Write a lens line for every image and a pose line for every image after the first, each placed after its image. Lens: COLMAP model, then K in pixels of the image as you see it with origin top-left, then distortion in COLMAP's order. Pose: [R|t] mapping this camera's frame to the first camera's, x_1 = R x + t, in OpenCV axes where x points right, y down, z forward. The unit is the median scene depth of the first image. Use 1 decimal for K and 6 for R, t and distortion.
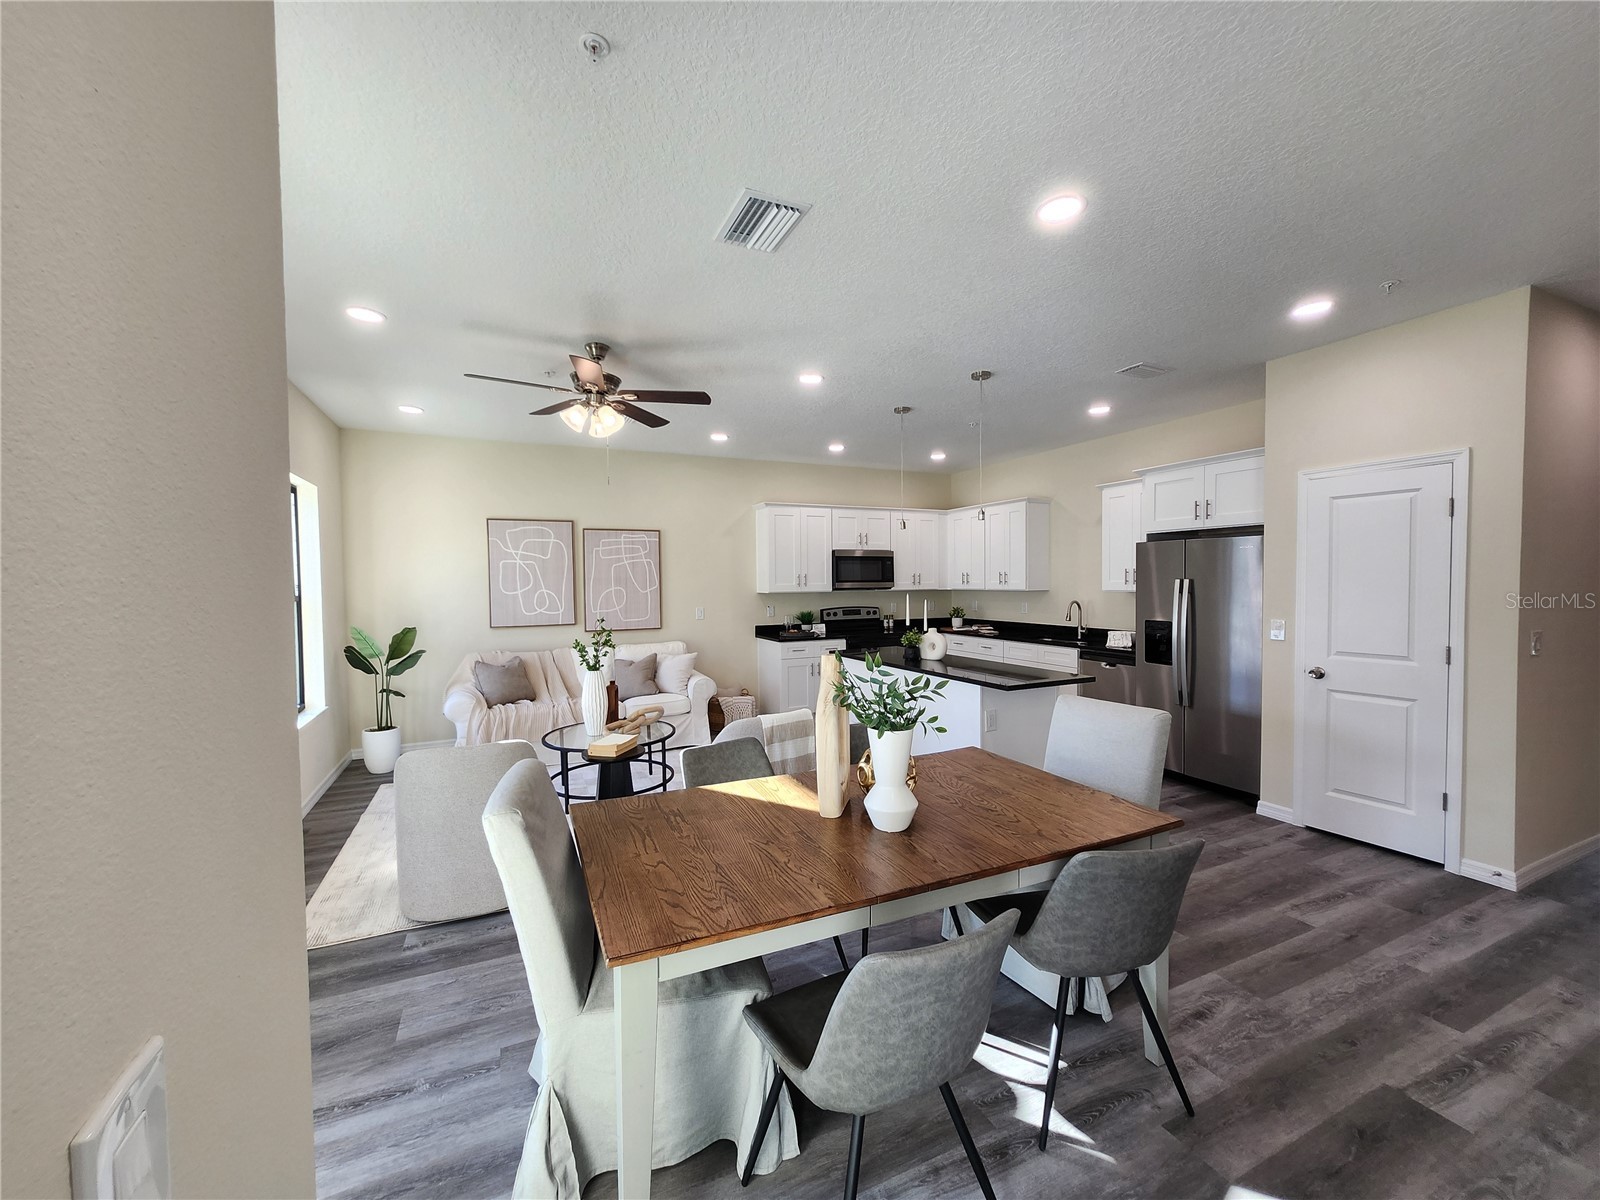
lens RADIAL K [[639.6, 0, 796.9], [0, 639.6, 602.7], [0, 0, 1]] dist [-0.000369, 0.000145]
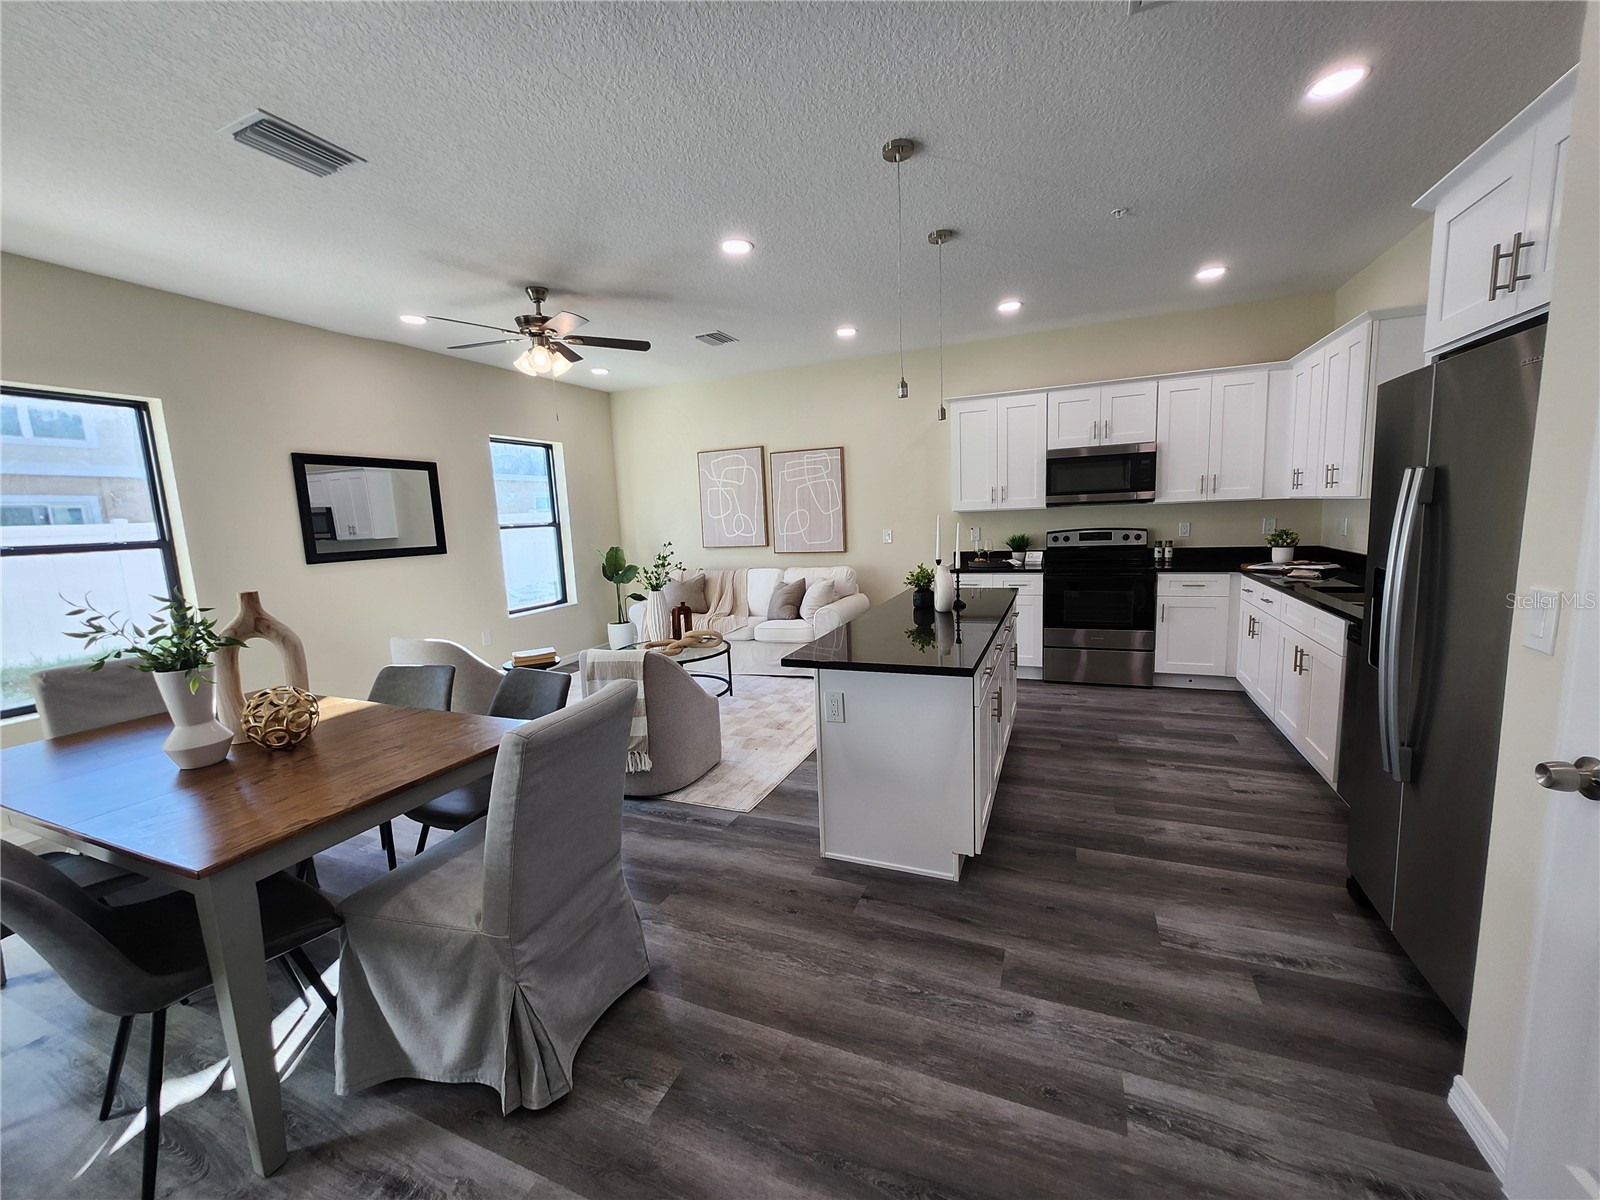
lens RADIAL K [[639.6, 0, 795.0], [0, 639.6, 600.1], [0, 0, 1]] dist [-0.000369, 0.000145]
pose [[0.670368, 0.082942, -0.737379, 0.415177], [0.012105, 0.992379, 0.122631, -0.006037], [0.741930, -0.091134, 0.664254, 0.288938]]
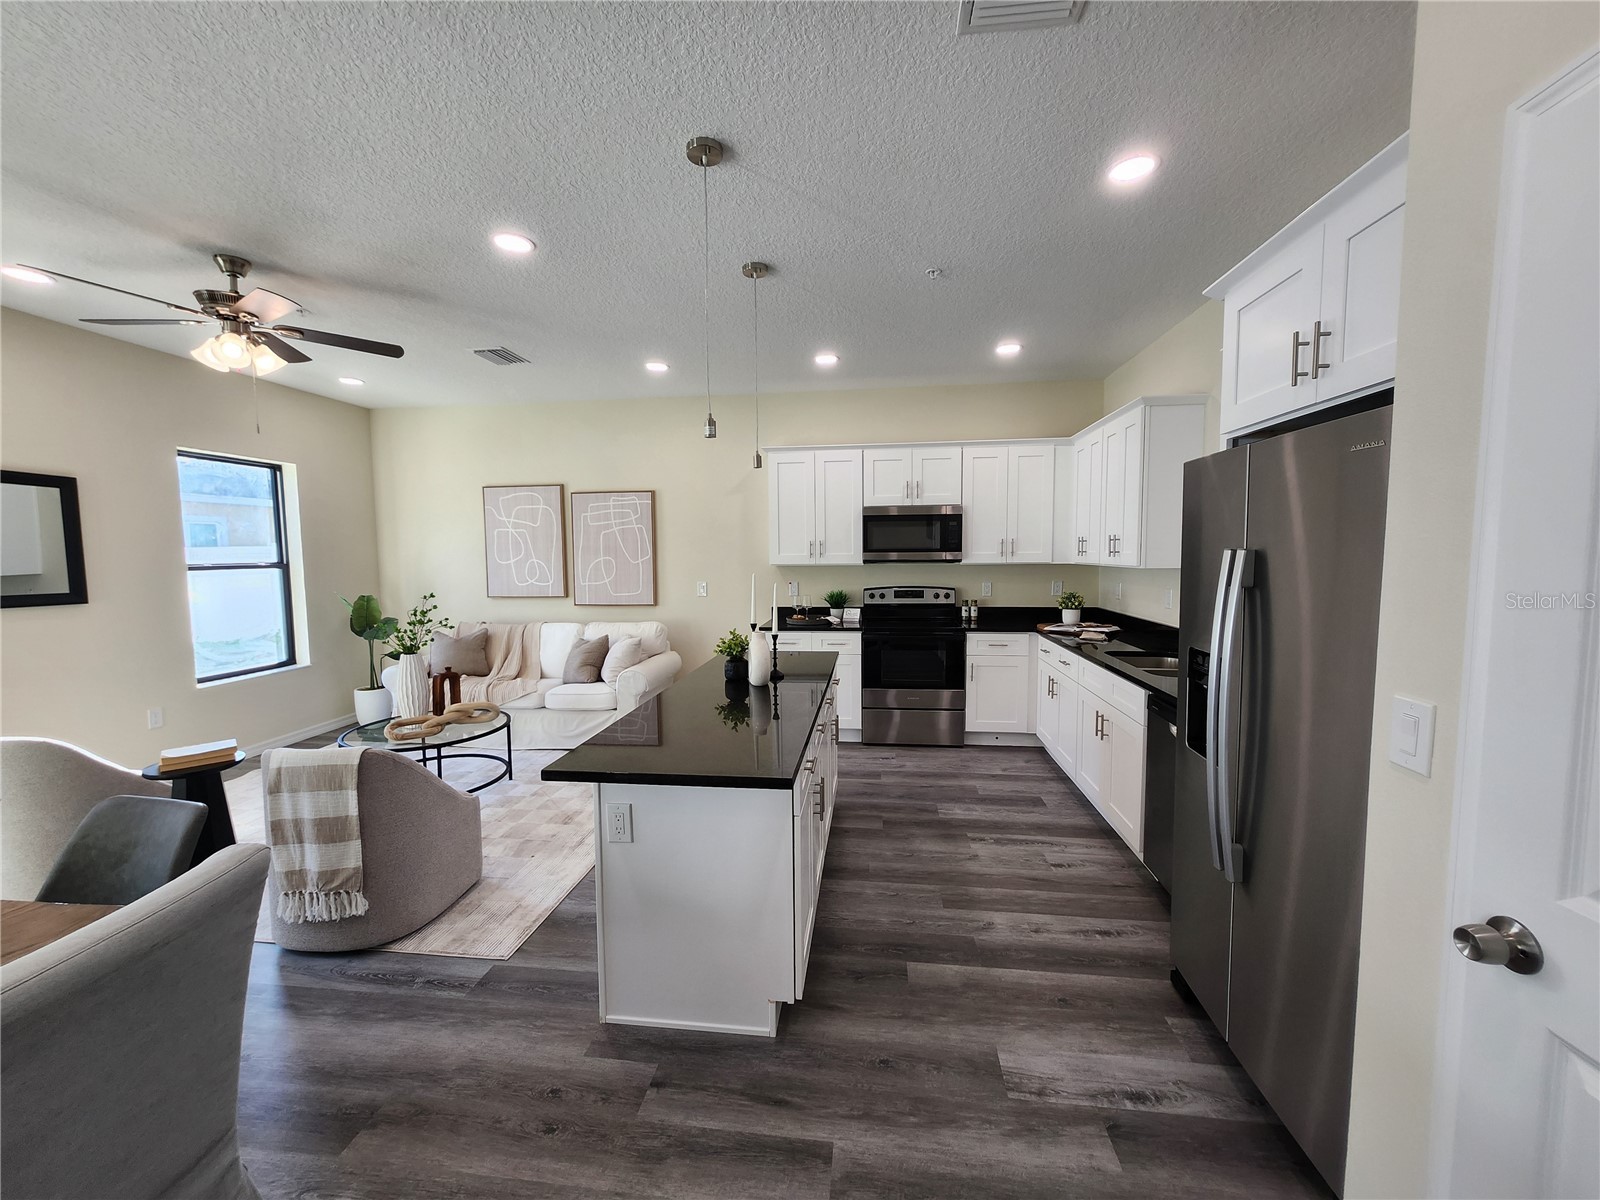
lens RADIAL K [[639.6, 0, 796.1], [0, 639.6, 605.9], [0, 0, 1]] dist [-0.000369, 0.000145]
pose [[0.847589, 0.047623, -0.528513, 0.378078], [-0.017542, 0.997935, 0.061788, -0.014573], [0.530364, -0.043099, 0.846674, 0.347079]]
